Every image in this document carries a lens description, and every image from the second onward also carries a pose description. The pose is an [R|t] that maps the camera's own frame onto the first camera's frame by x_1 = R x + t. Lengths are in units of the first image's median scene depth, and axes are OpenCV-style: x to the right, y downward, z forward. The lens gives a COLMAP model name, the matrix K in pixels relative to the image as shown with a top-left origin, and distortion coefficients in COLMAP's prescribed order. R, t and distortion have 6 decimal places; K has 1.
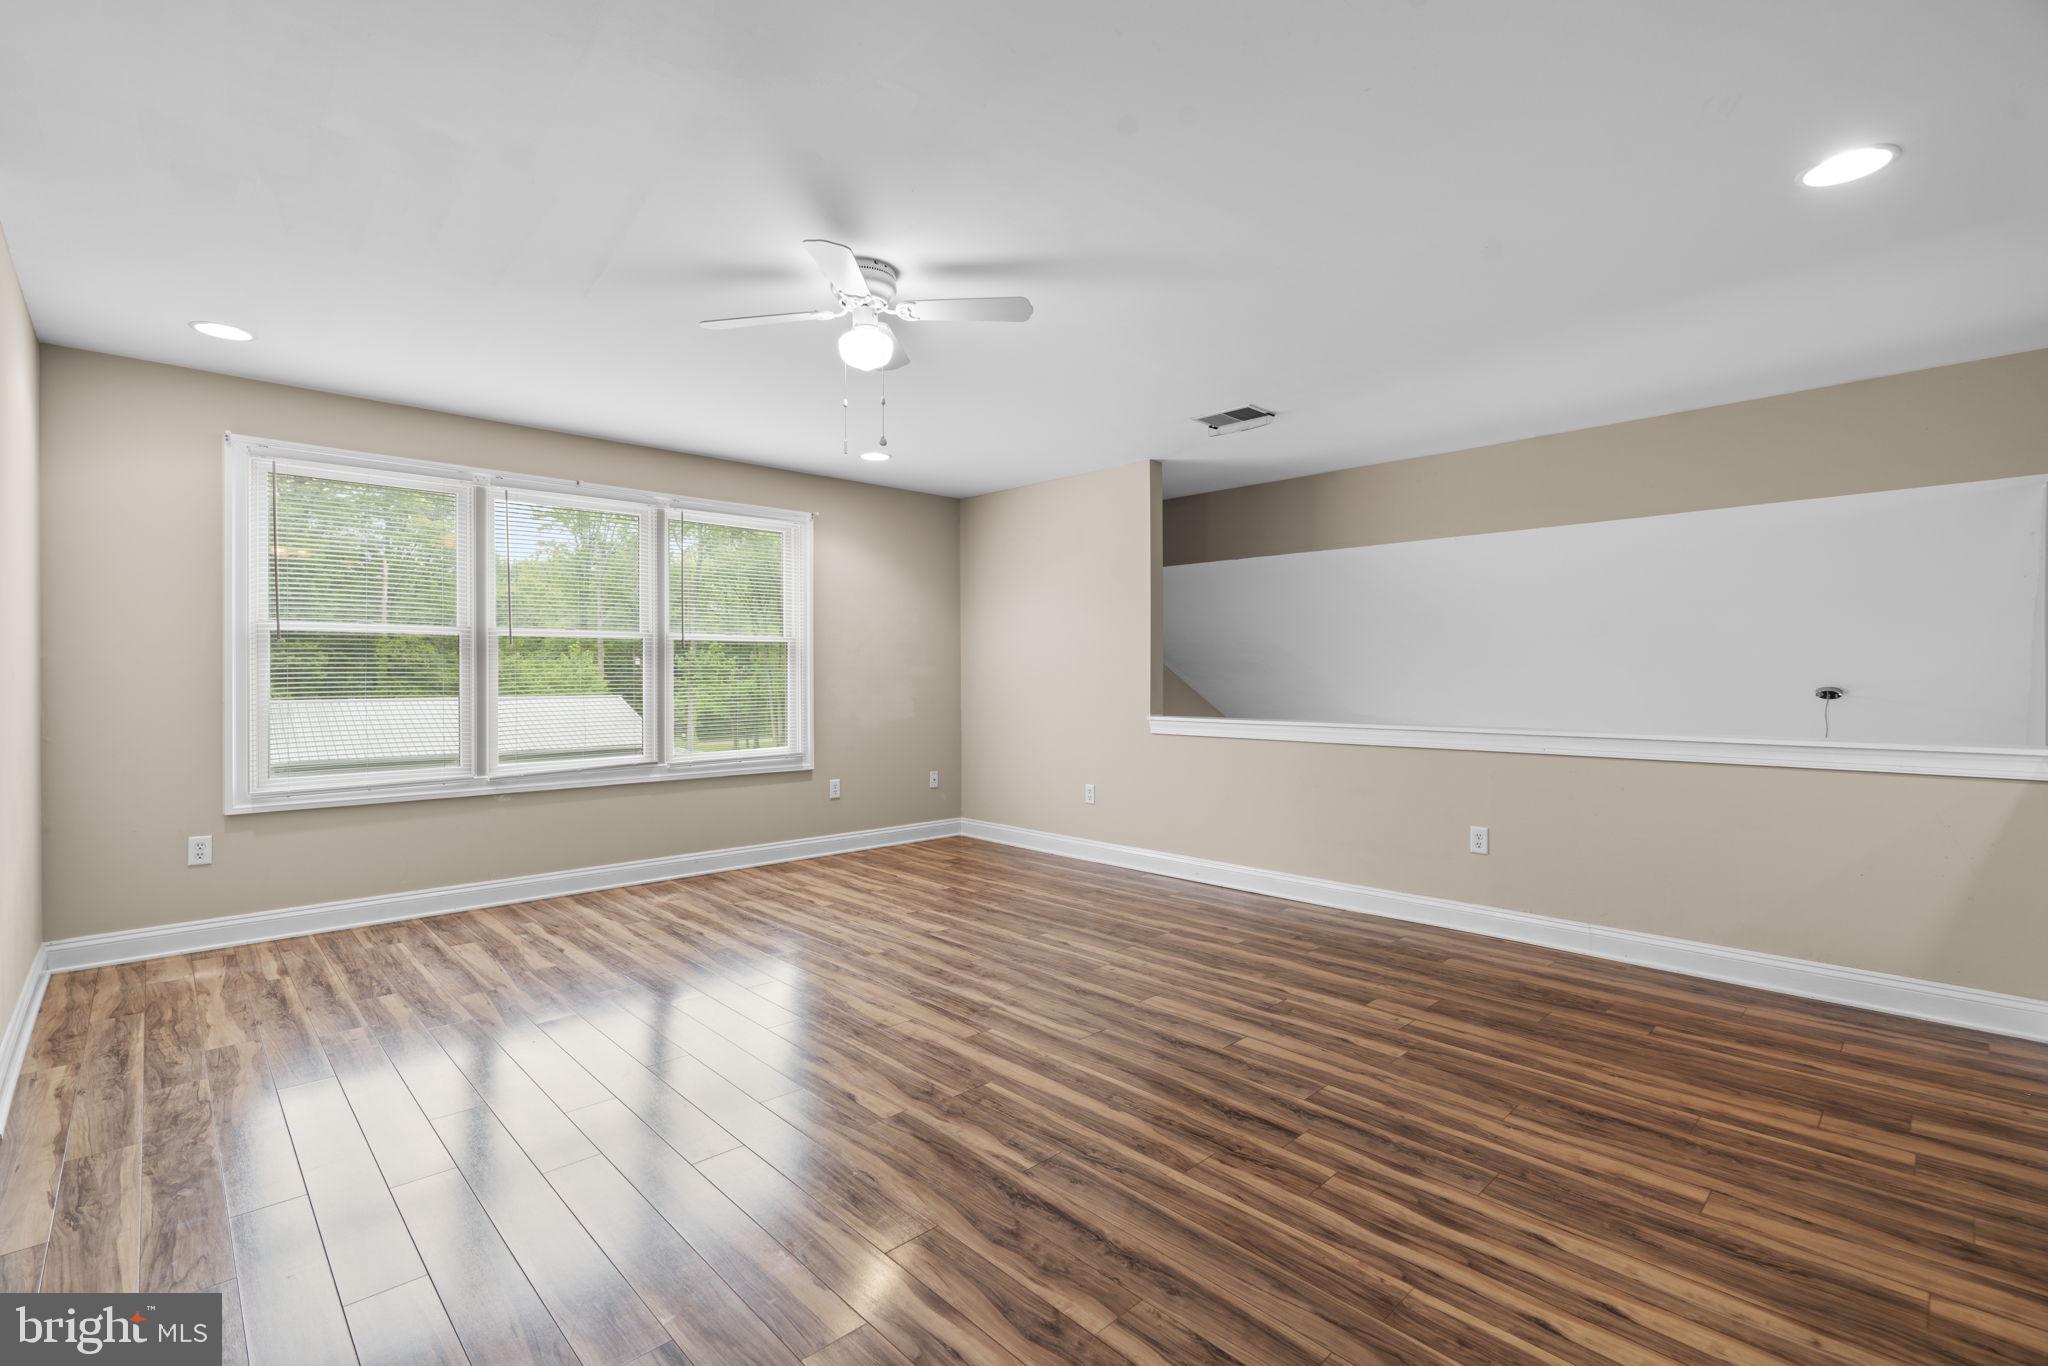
lens RADIAL K [[913.7, 0, 1022.1], [0, 913.7, 679.6], [0, 0, 1]] dist [-0.001774, 0.000535]
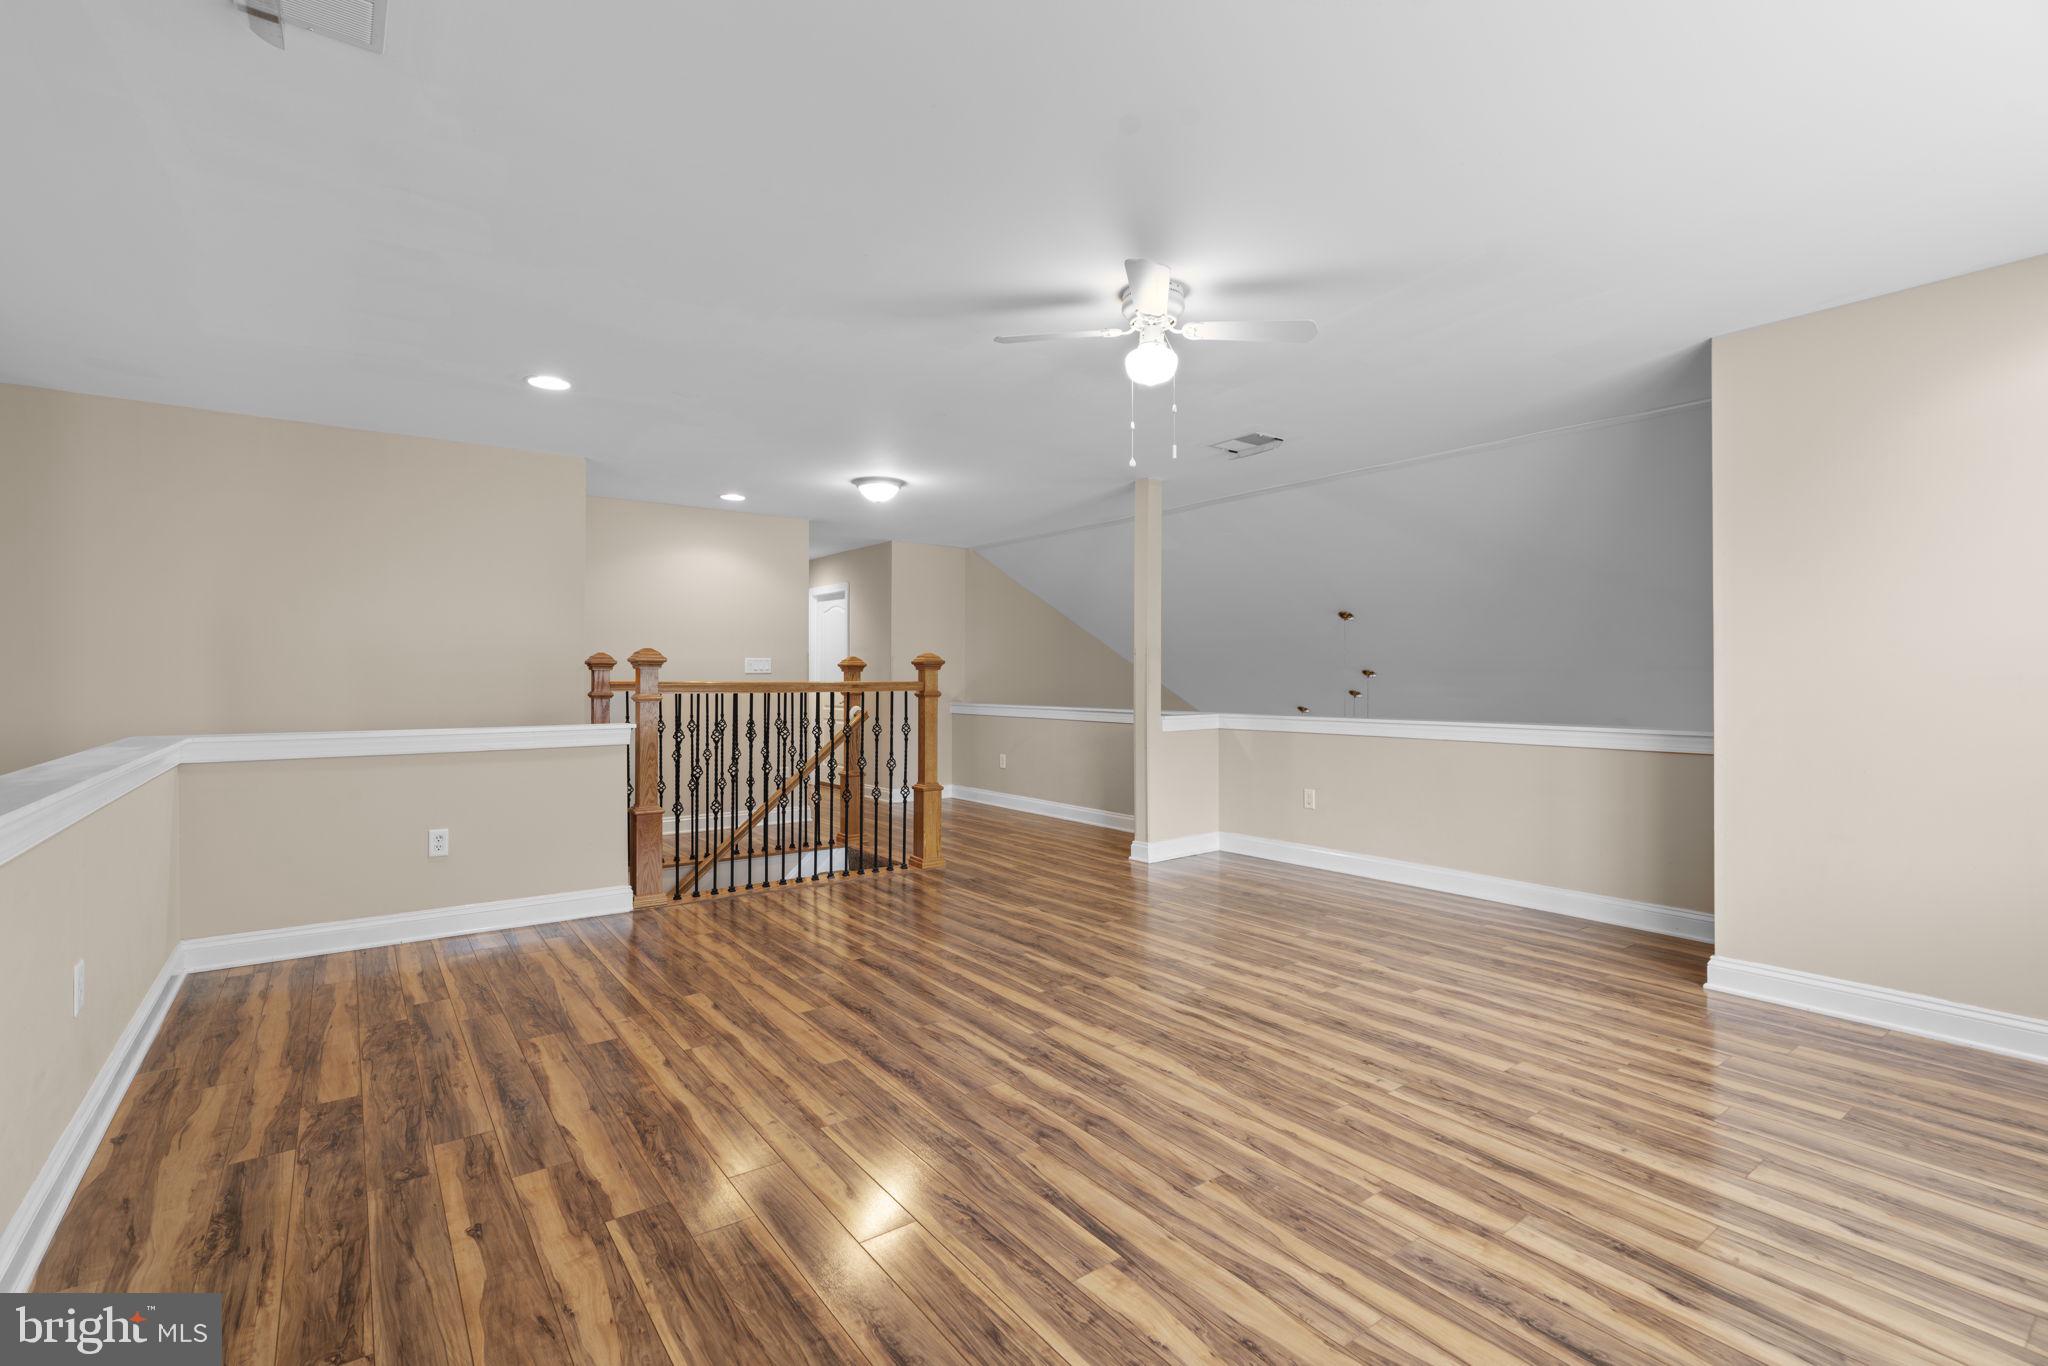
lens RADIAL K [[913.7, 0, 1025.7], [0, 913.7, 679.1], [0, 0, 1]] dist [-0.001774, 0.000535]
pose [[-0.992241, -0.000091, 0.124326, -0.150571], [0.000472, 0.999990, 0.004500, -0.007185], [-0.124325, 0.004523, -0.992231, 1.958156]]
